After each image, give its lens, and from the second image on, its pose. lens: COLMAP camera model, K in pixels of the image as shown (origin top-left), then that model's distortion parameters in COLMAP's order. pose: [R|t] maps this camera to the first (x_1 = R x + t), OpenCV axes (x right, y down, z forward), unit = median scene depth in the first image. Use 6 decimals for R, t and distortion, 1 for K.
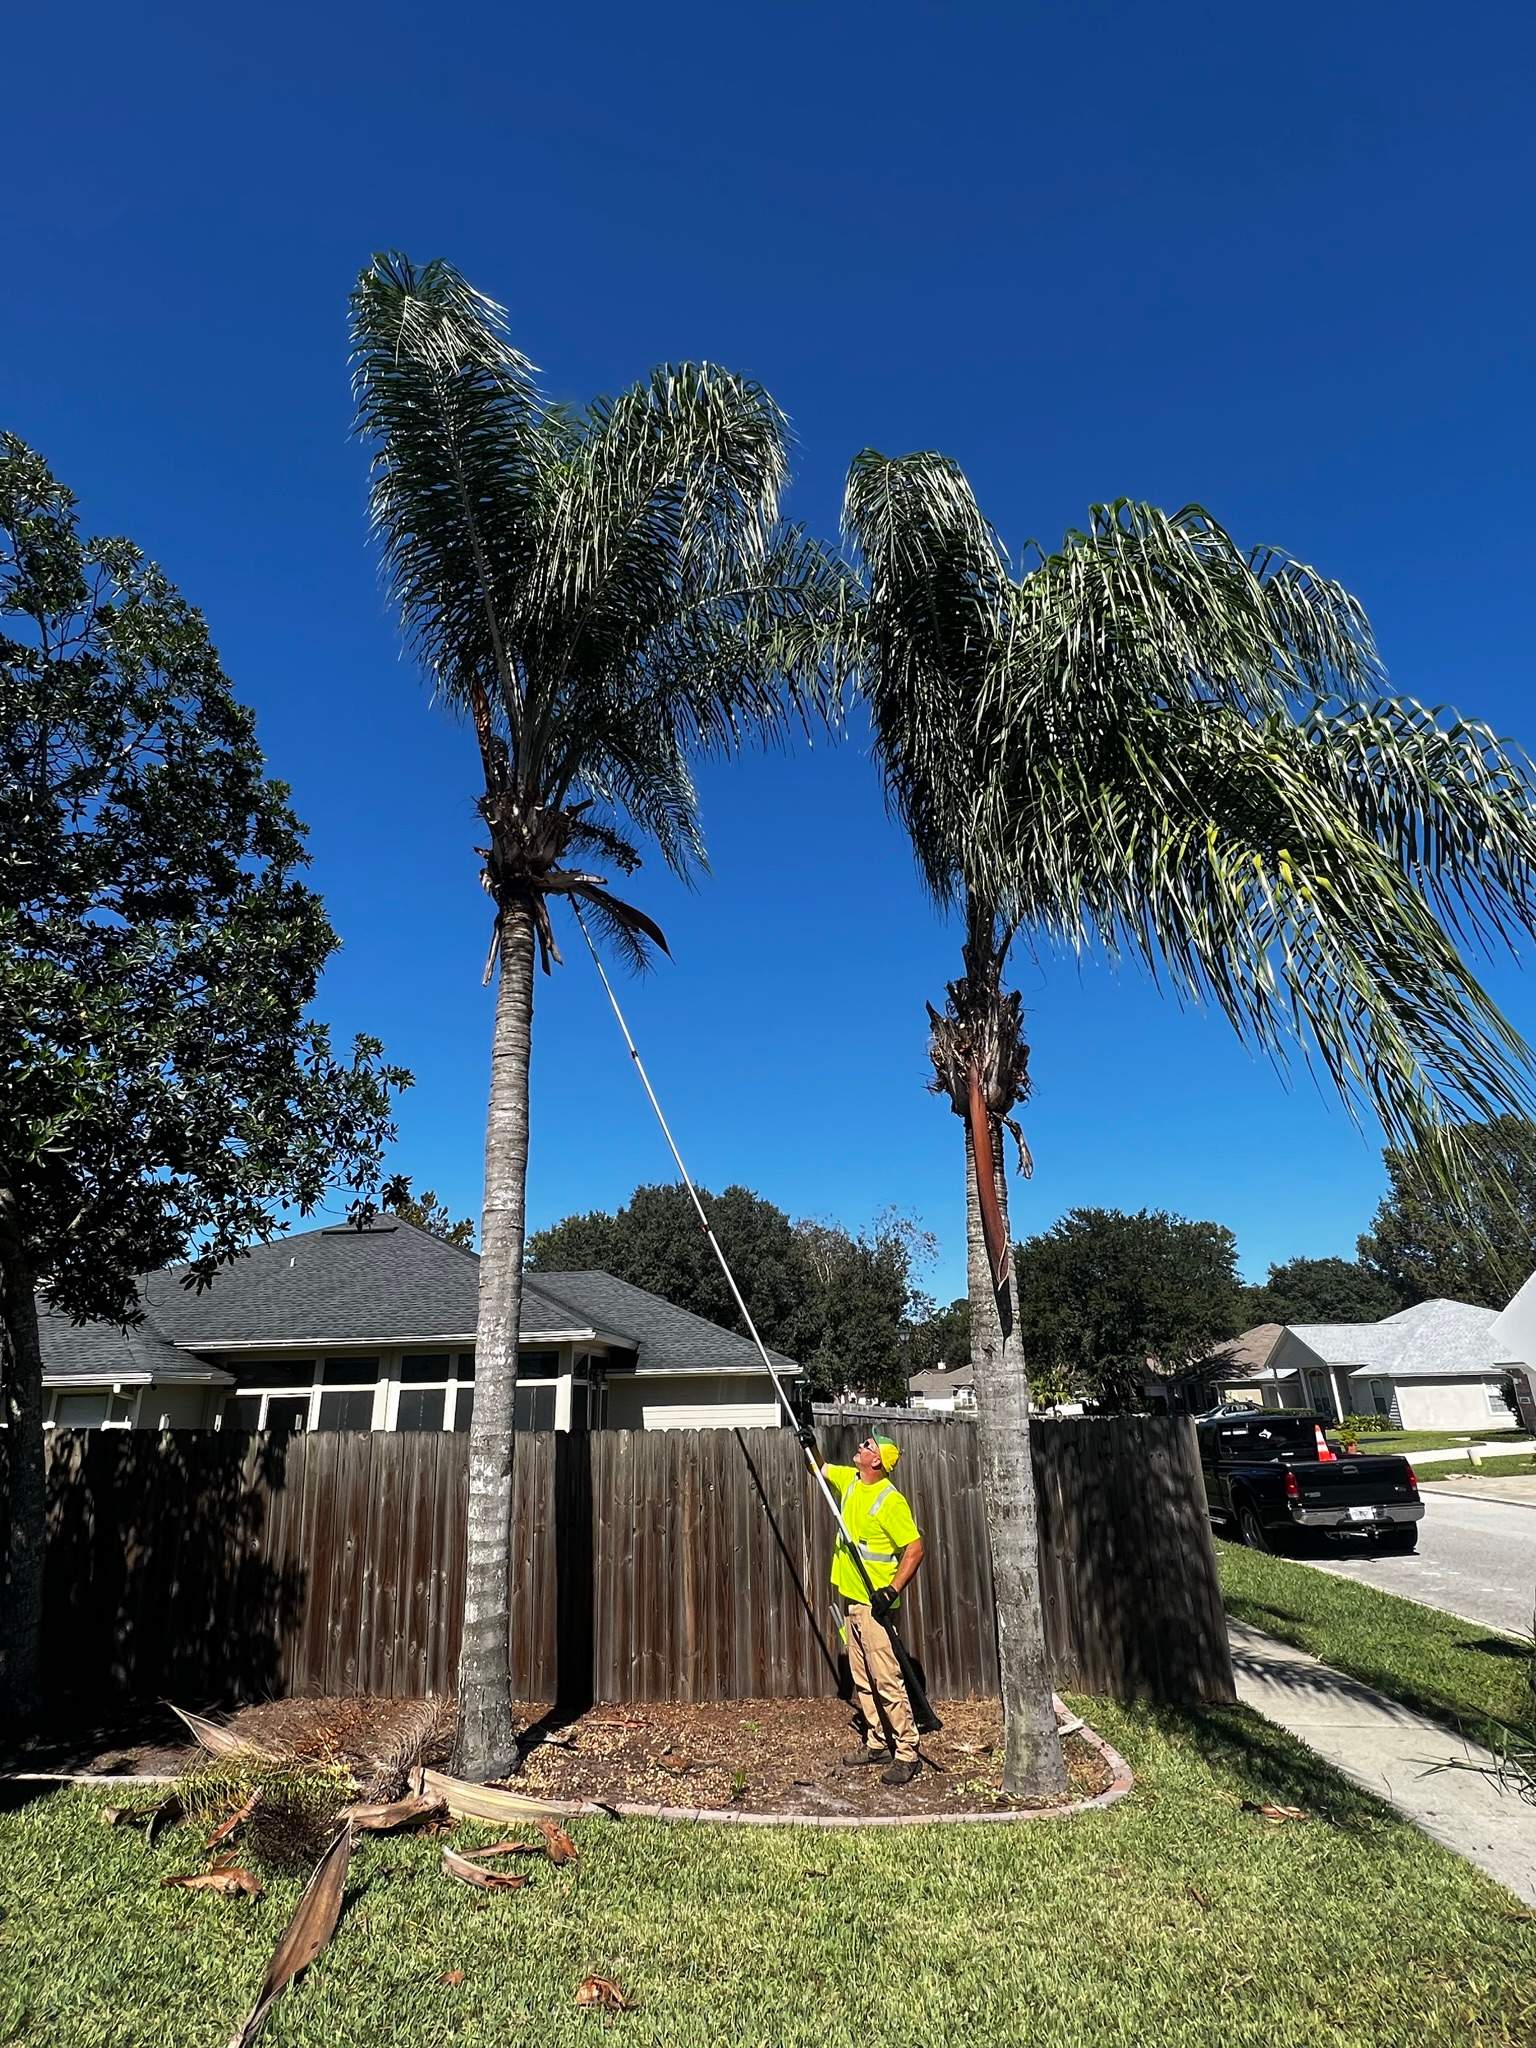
lens RADIAL K [[1034.0, 0, 763.4], [0, 1034.0, 1028.5], [0, 0, 1]] dist [-0.002128, -0.000564]
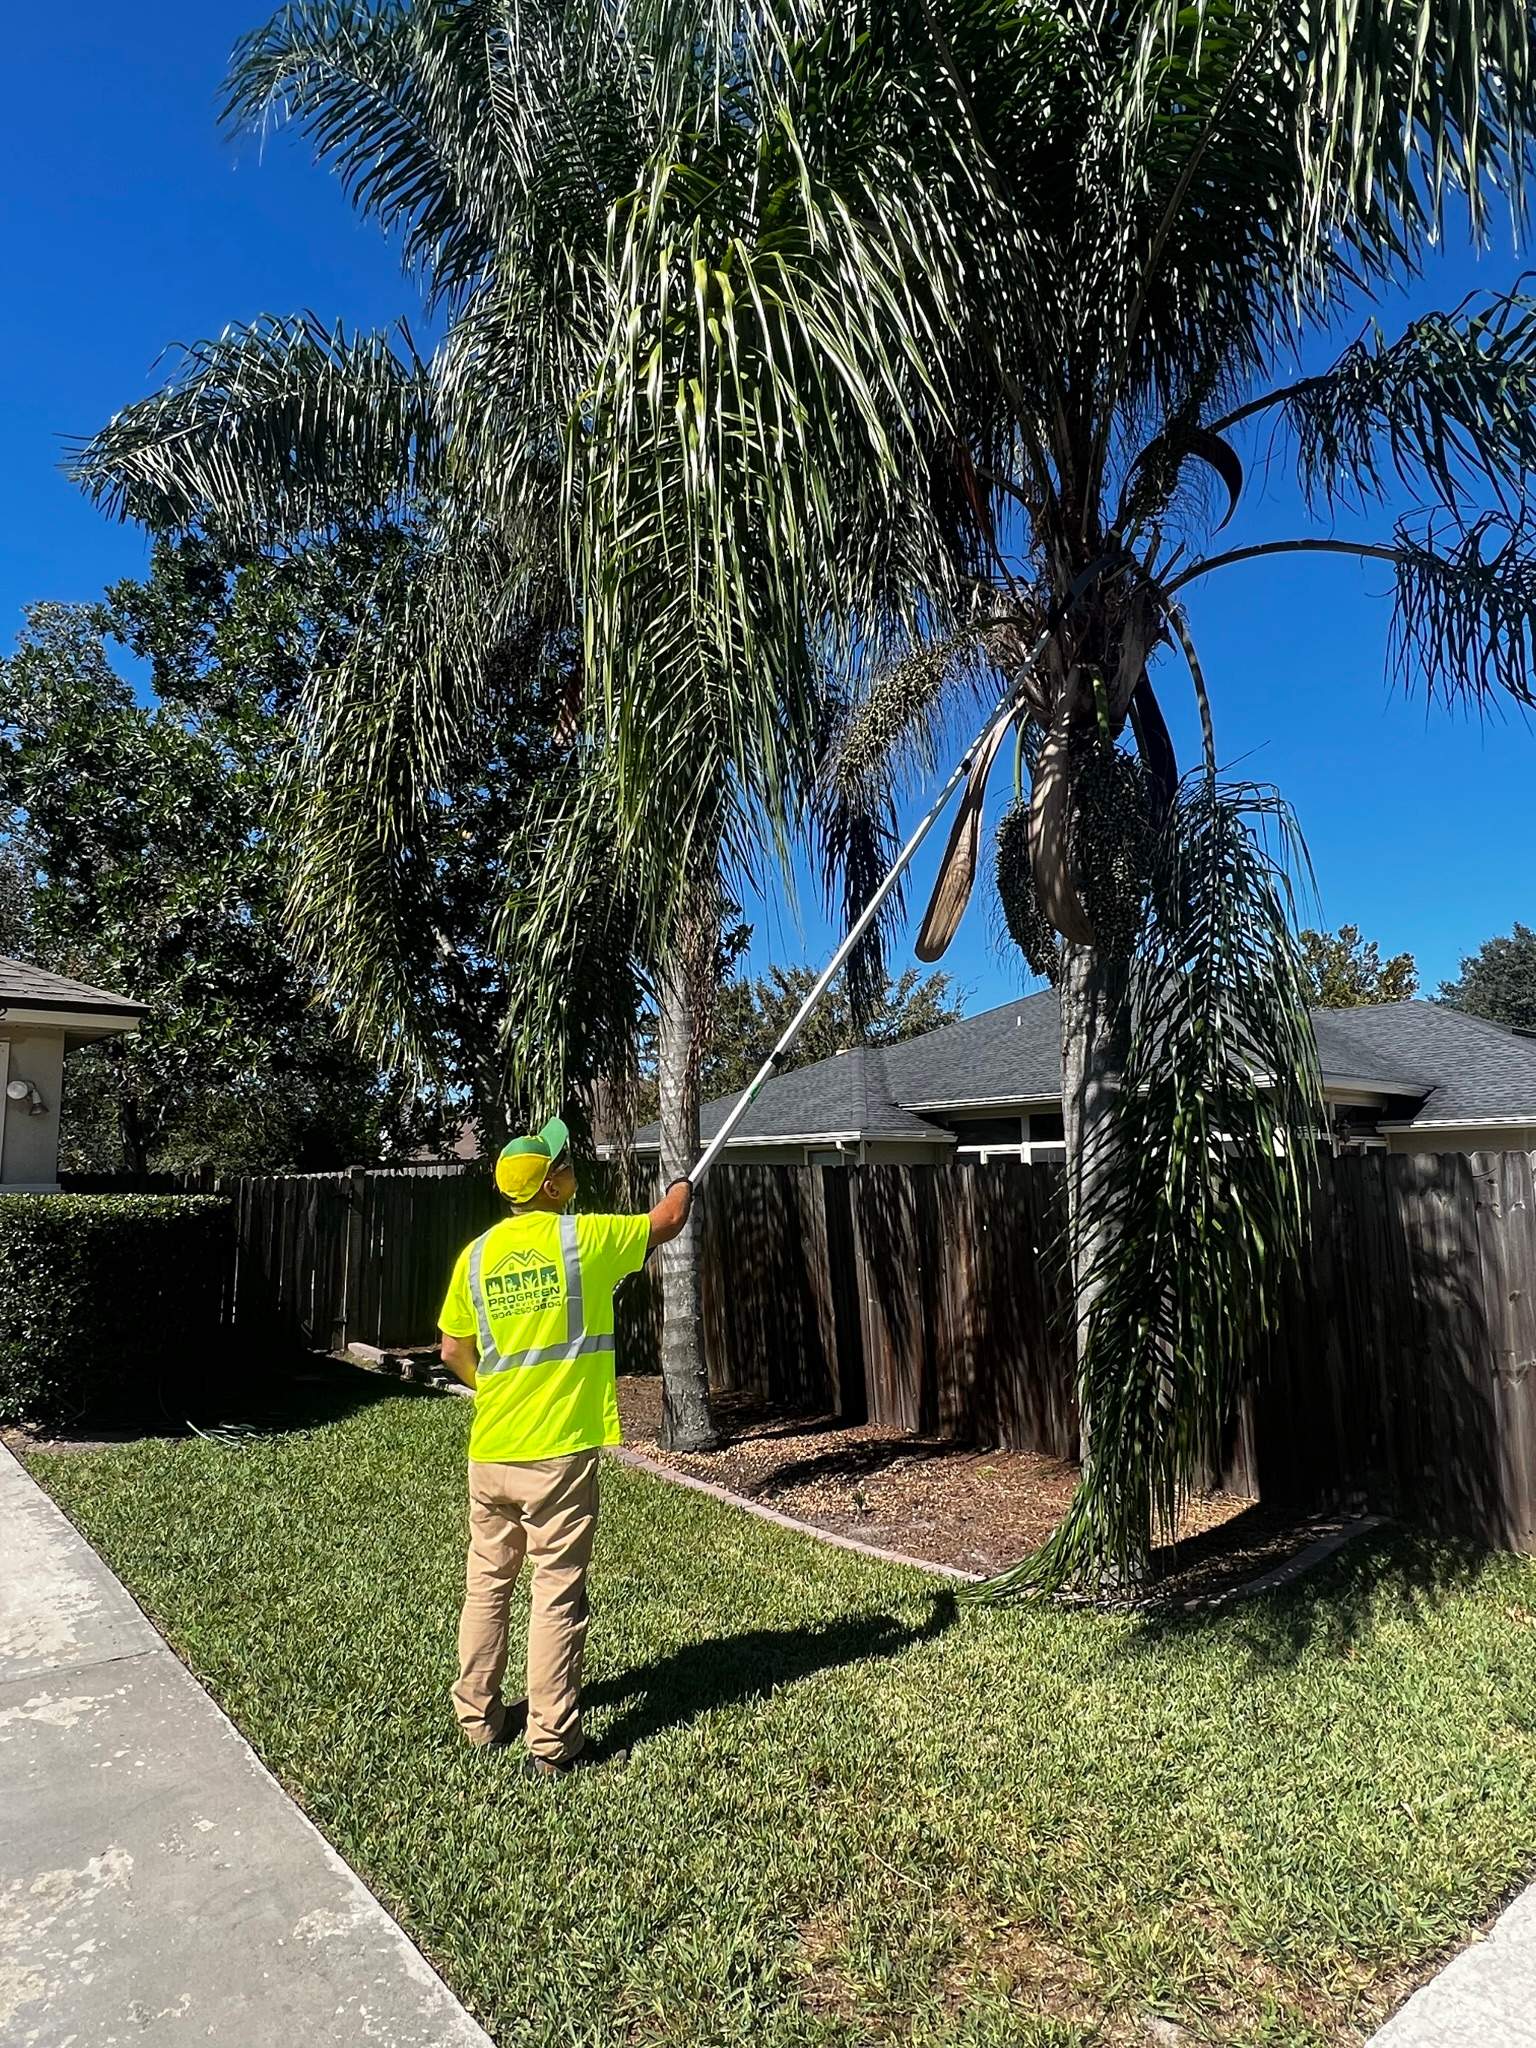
lens RADIAL K [[1218.9, 0, 760.4], [0, 1218.9, 1028.3], [0, 0, 1]] dist [-0.005134, -0.000224]
pose [[0.686898, -0.075456, -0.722826, 0.454610], [0.236973, 0.963491, 0.124615, 0.084352], [0.687033, -0.256888, 0.679702, 0.165763]]
